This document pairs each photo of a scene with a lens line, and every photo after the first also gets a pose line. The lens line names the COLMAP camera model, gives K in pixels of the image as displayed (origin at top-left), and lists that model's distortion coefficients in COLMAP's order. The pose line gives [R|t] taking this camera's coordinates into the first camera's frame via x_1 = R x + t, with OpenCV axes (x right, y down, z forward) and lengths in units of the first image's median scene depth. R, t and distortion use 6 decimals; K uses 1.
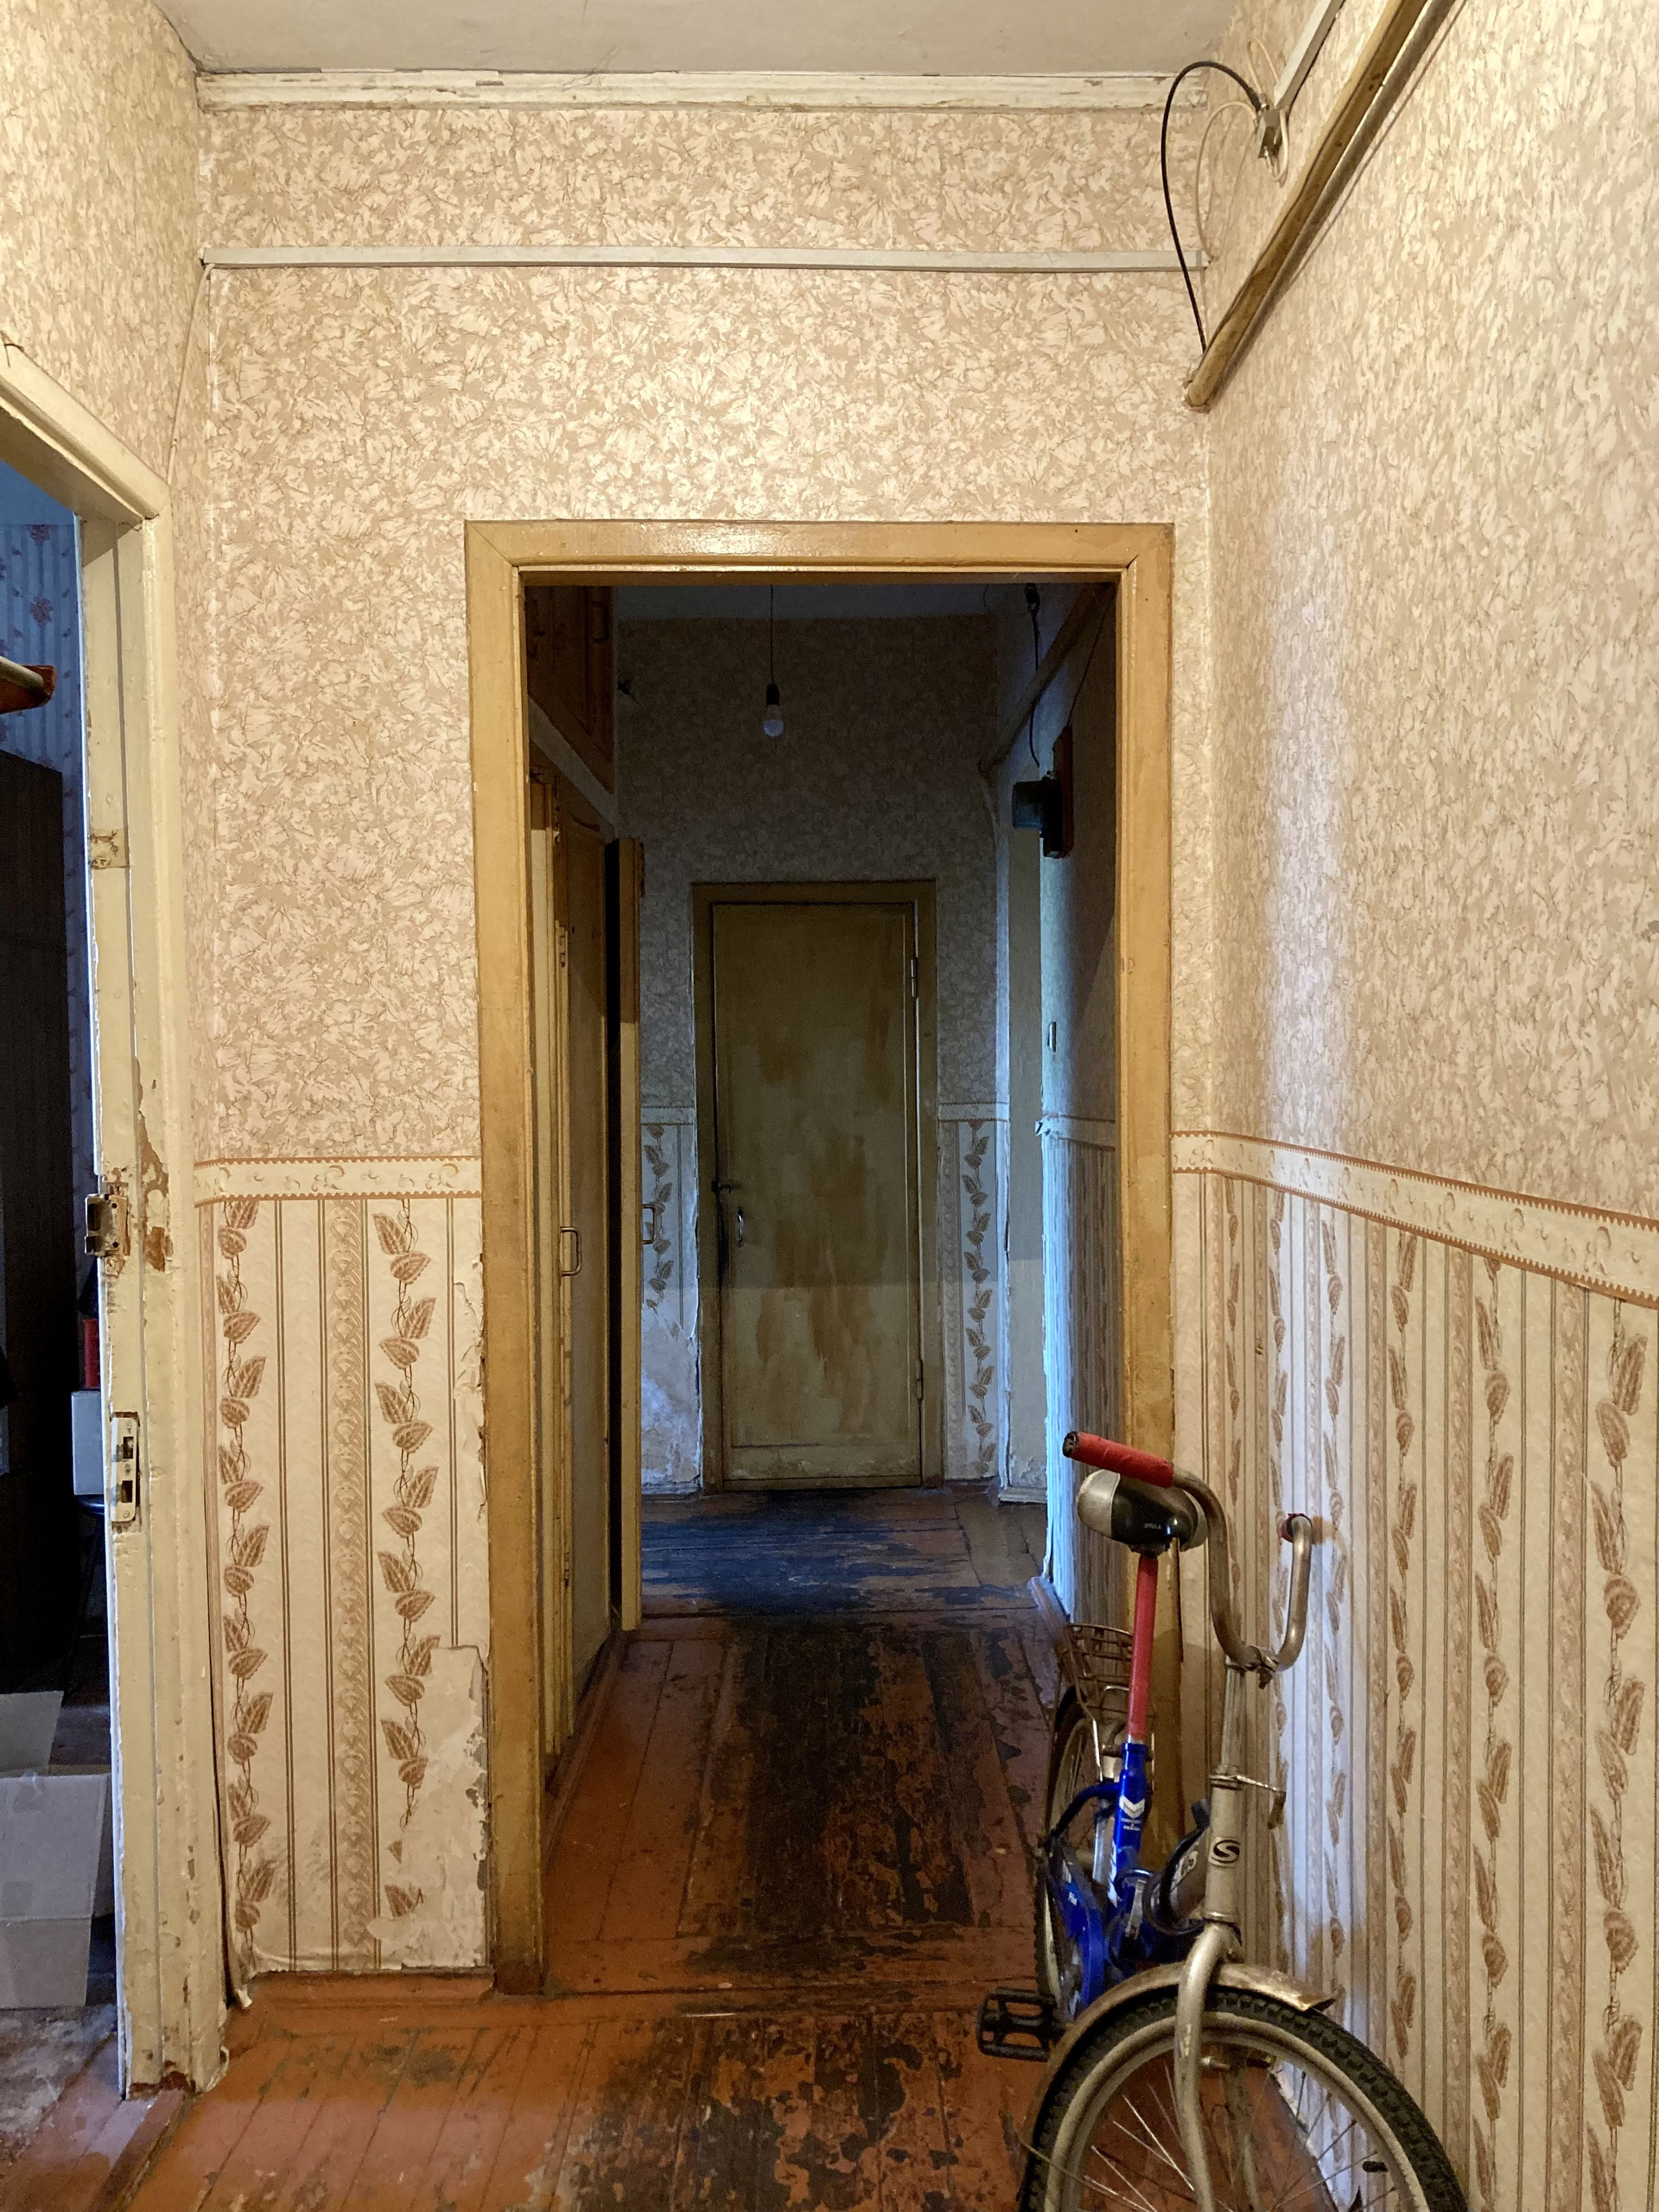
lens RADIAL K [[1801.3, 0, 827.5], [0, 1801.3, 1111.0], [0, 0, 1]] dist [0.017944, -0.015943]
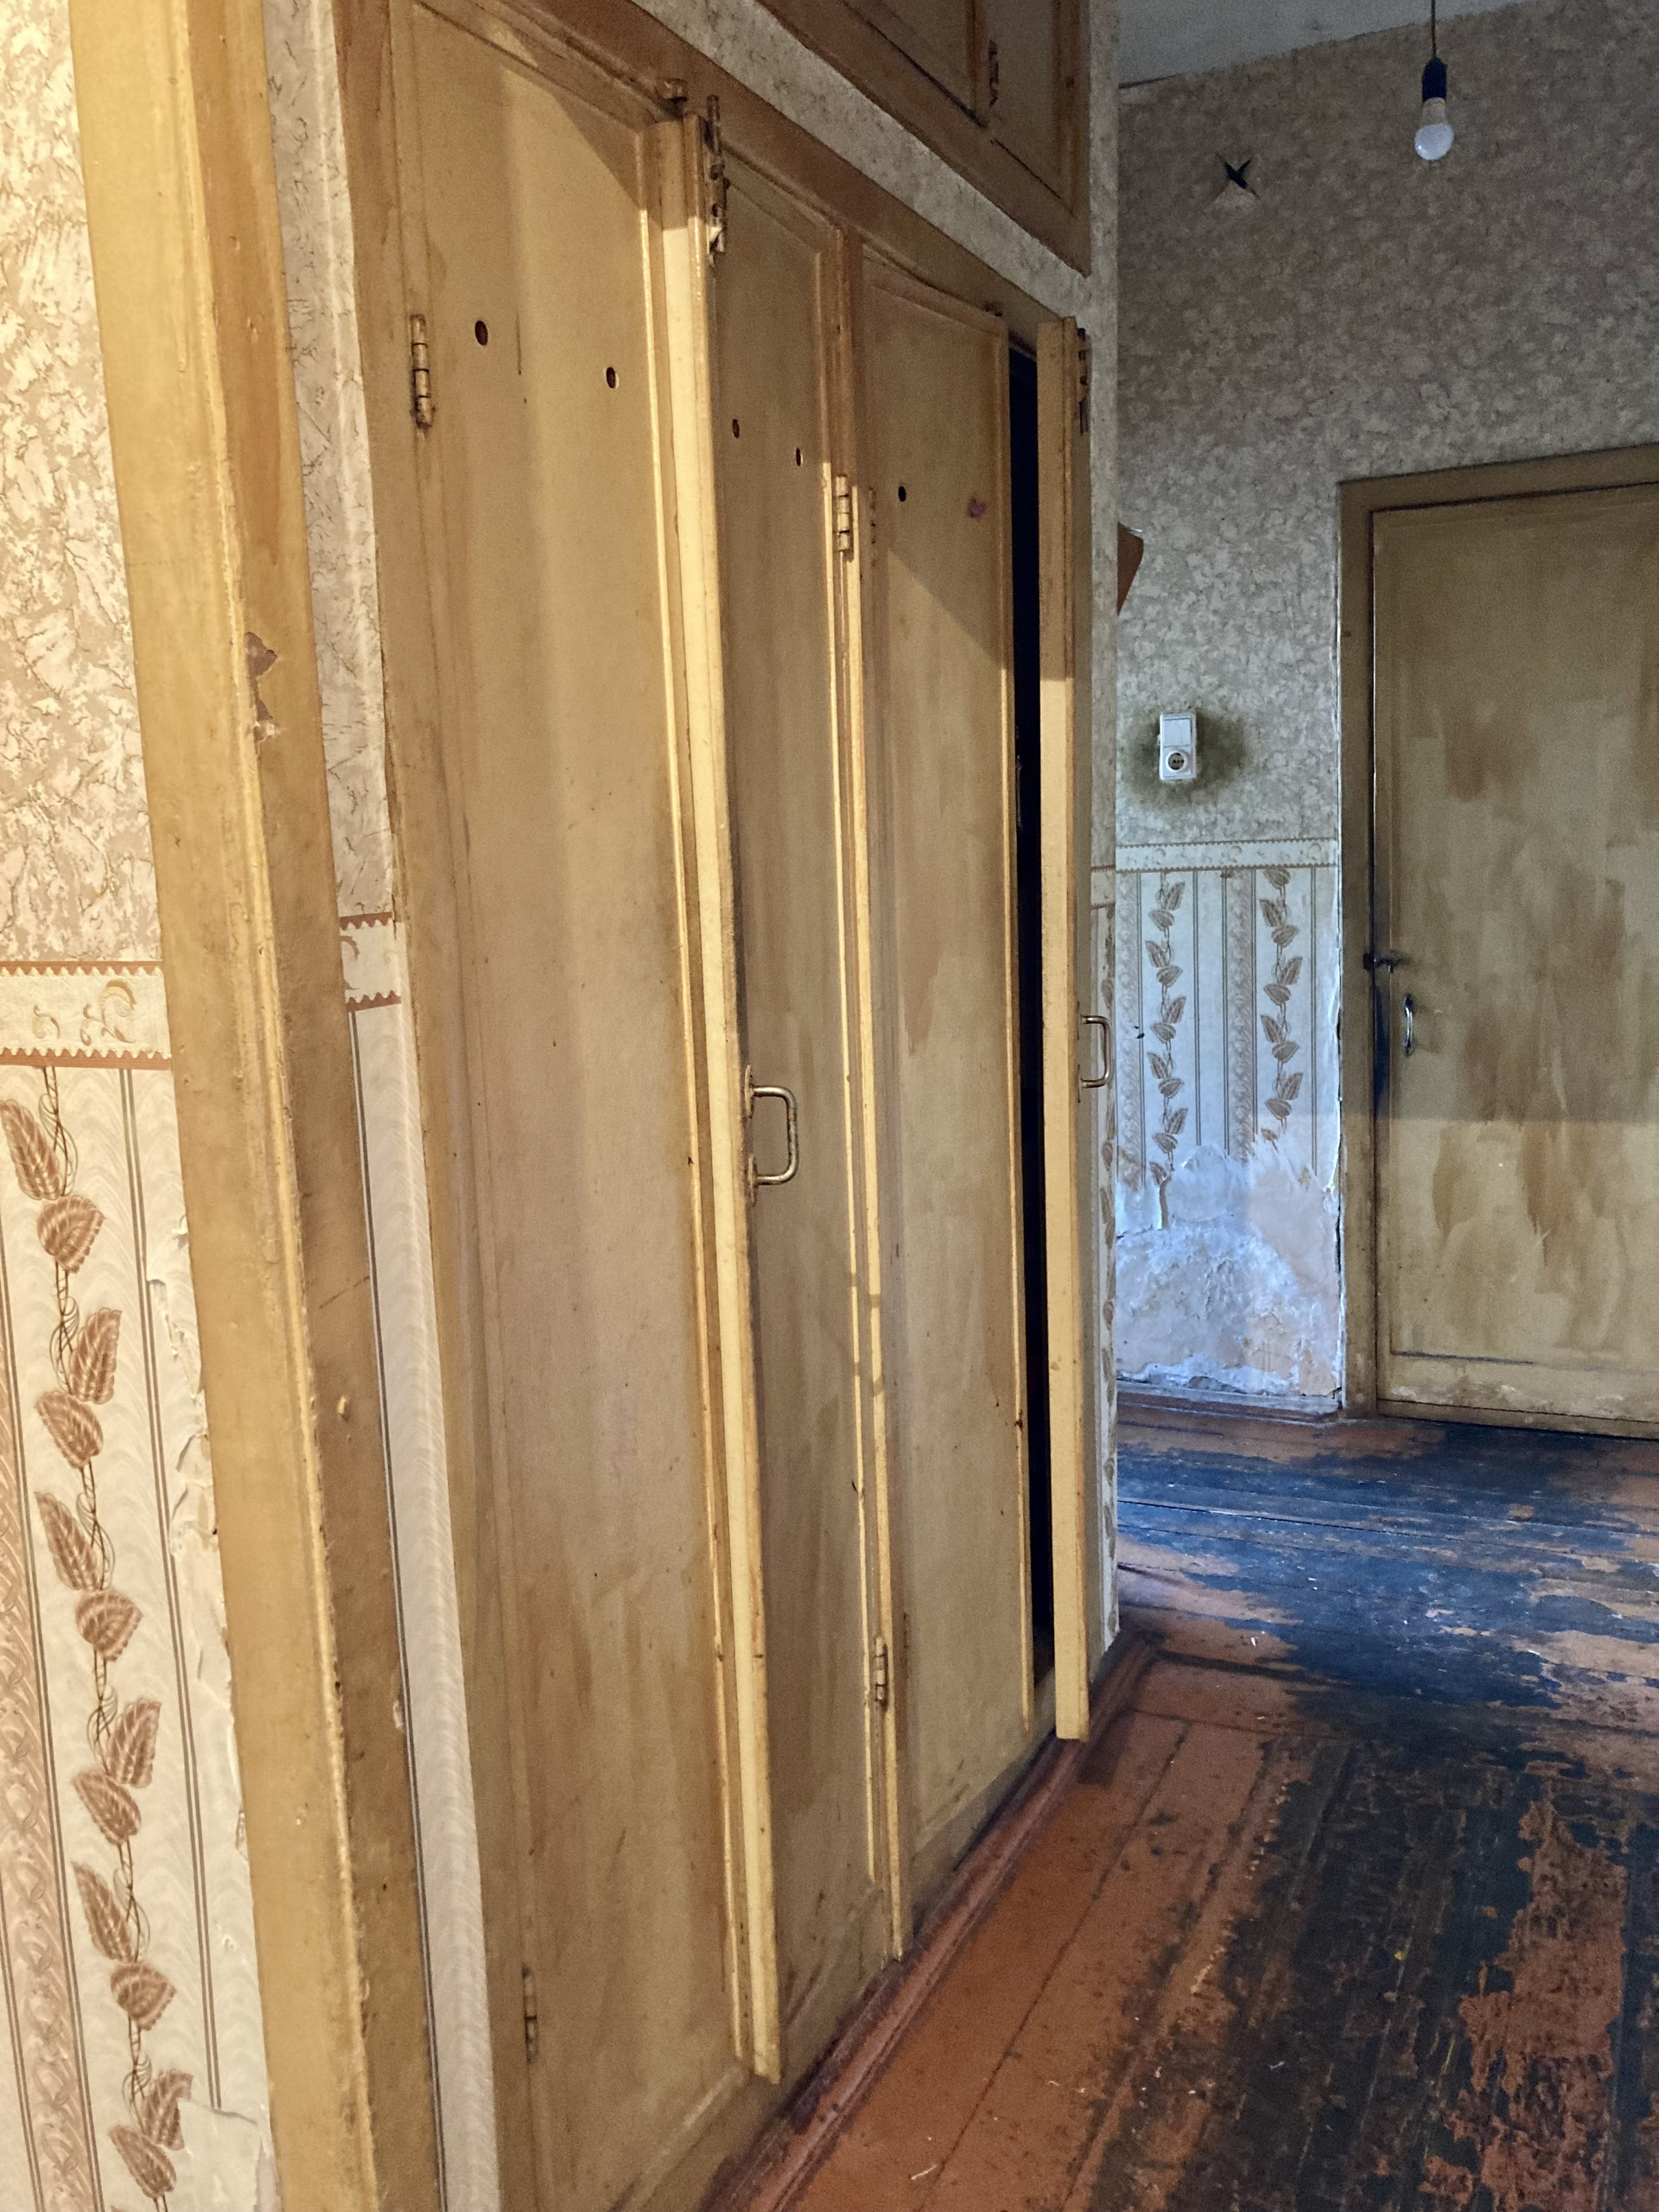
lens RADIAL K [[1801.3, 0, 845.1], [0, 1801.3, 1097.3], [0, 0, 1]] dist [0.017944, -0.015943]
pose [[0.902461, 0.038016, -0.429092, 0.094264], [0.019269, 0.991539, 0.128373, 0.006175], [0.430341, -0.124120, 0.894092, 0.649638]]
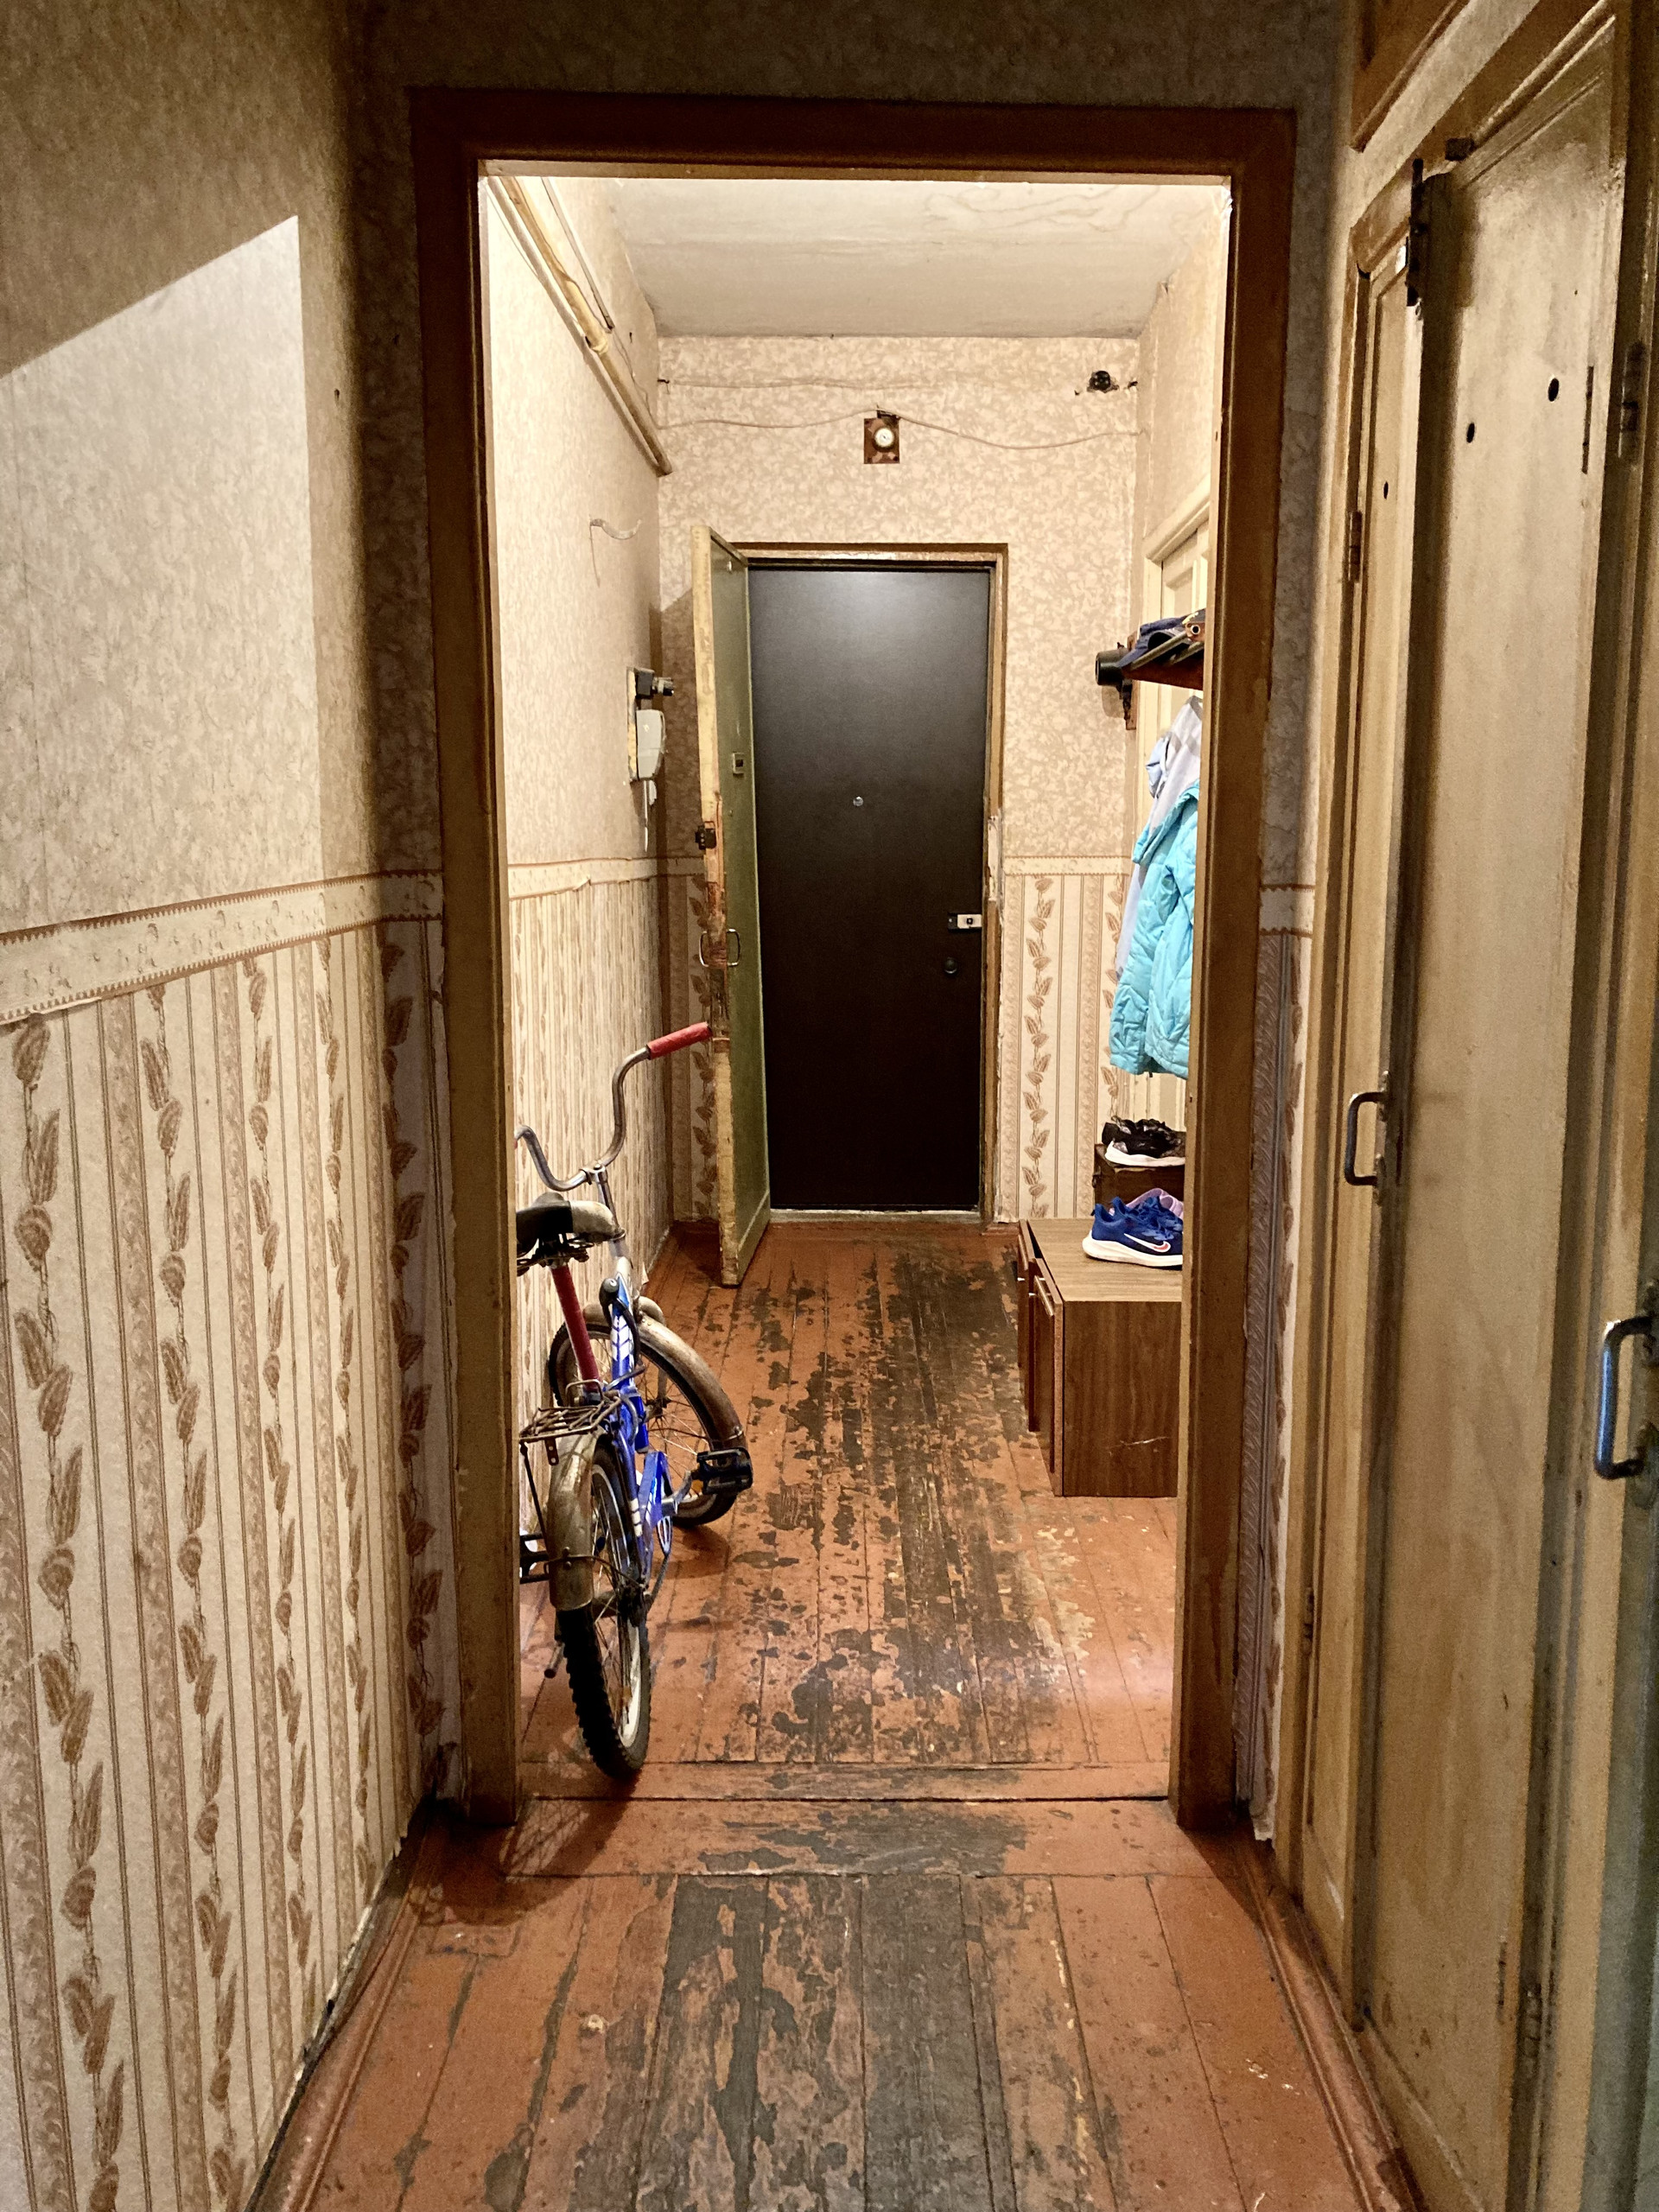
lens RADIAL K [[1801.3, 0, 835.1], [0, 1801.3, 1110.9], [0, 0, 1]] dist [0.017944, -0.015943]
pose [[-0.999995, 0.001886, 0.002481, 0.009784], [0.002300, 0.983840, 0.179034, -0.025072], [-0.002103, 0.179039, -0.983840, 1.751740]]
